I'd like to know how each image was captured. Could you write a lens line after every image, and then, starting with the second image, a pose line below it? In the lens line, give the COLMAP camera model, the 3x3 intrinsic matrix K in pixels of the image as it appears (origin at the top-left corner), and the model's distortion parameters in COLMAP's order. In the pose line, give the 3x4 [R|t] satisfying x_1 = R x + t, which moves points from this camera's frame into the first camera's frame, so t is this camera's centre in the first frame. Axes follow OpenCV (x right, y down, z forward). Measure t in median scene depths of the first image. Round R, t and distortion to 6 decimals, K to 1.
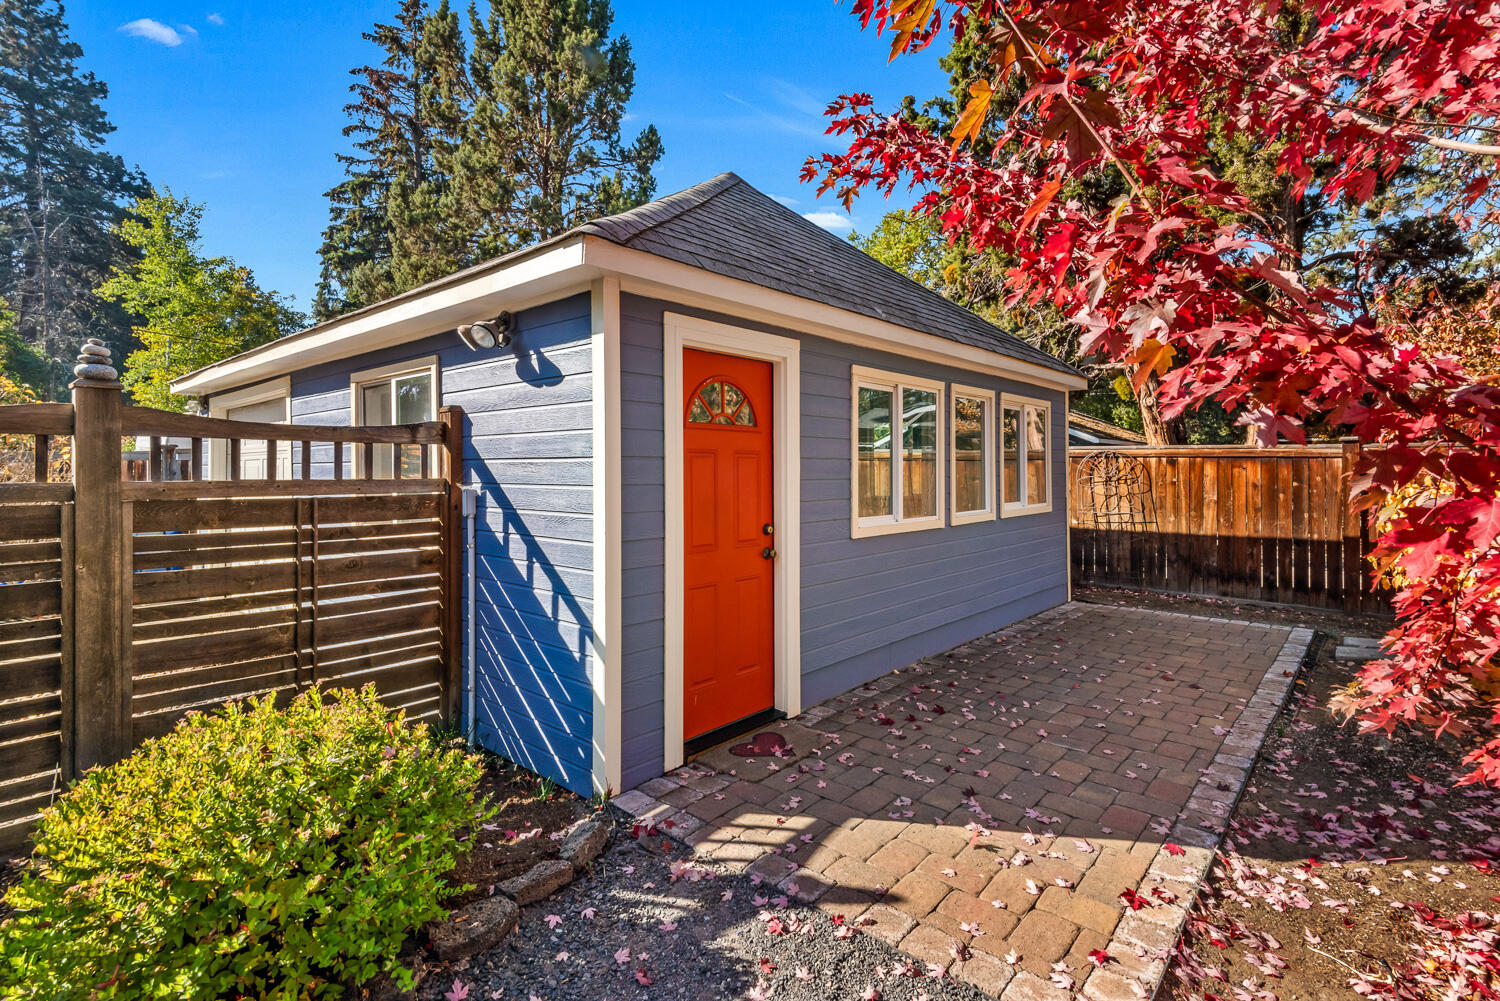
lens RADIAL K [[726.7, 0, 744.8], [0, 726.7, 466.4], [0, 0, 1]] dist [0.030398, -0.001262]
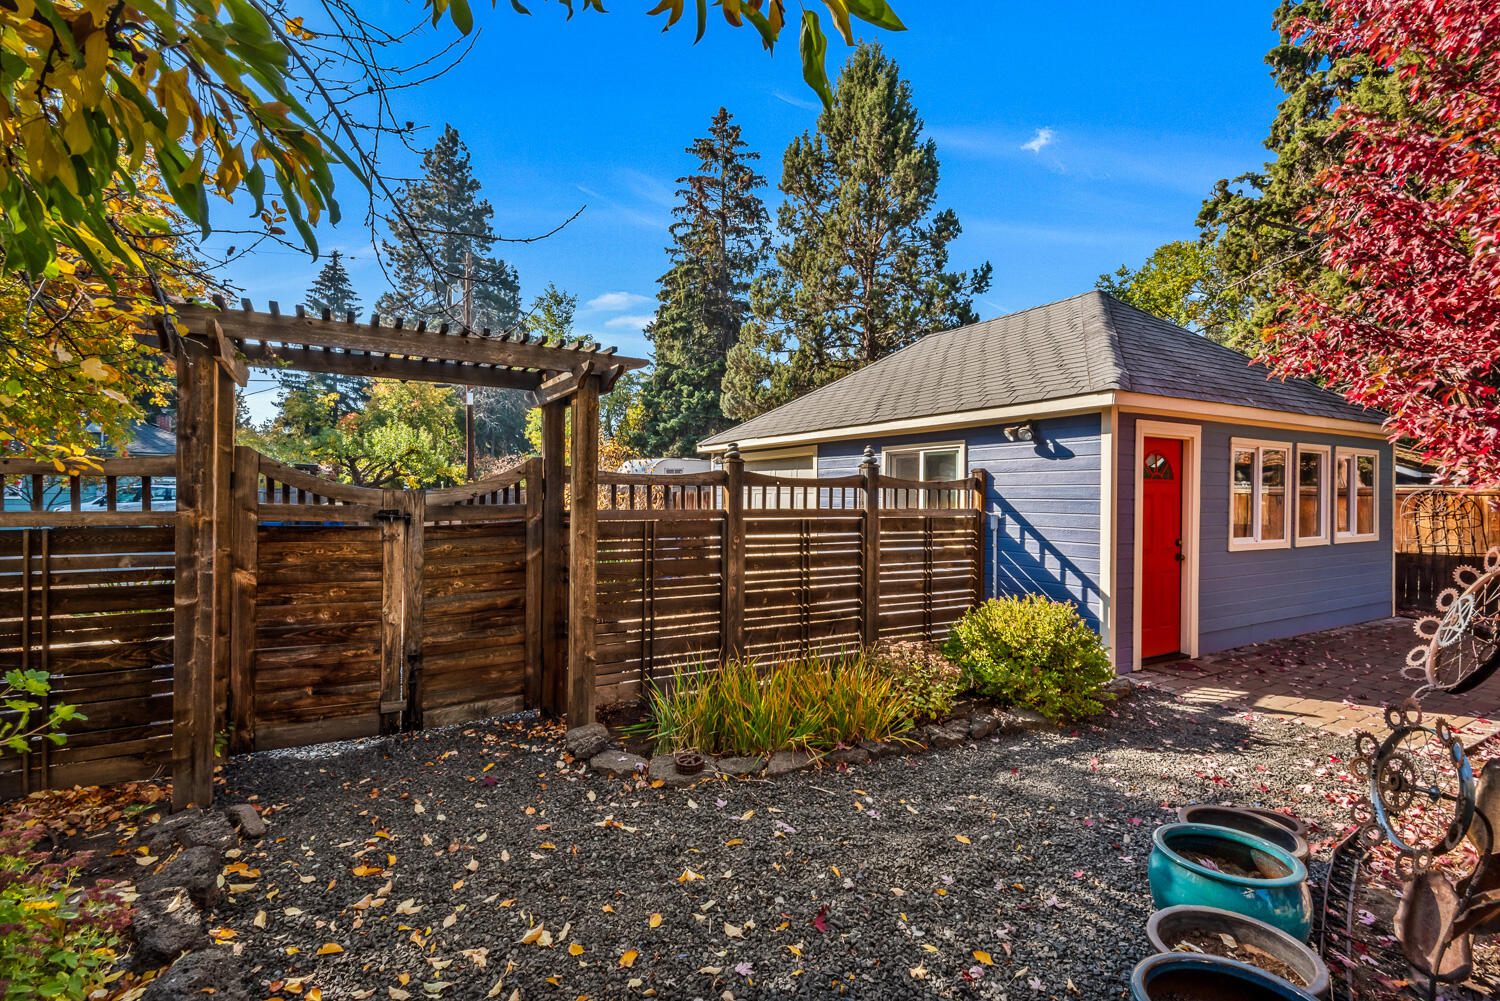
lens RADIAL K [[692.3, 0, 750.0], [0, 692.3, 500.5], [0, 0, 1]] dist [0.050994, -0.026259]
pose [[0.955165, 0.010334, -0.295895, -0.294078], [-0.007642, 0.999918, 0.010252, -0.011035], [0.295976, -0.007531, 0.955166, -0.554786]]
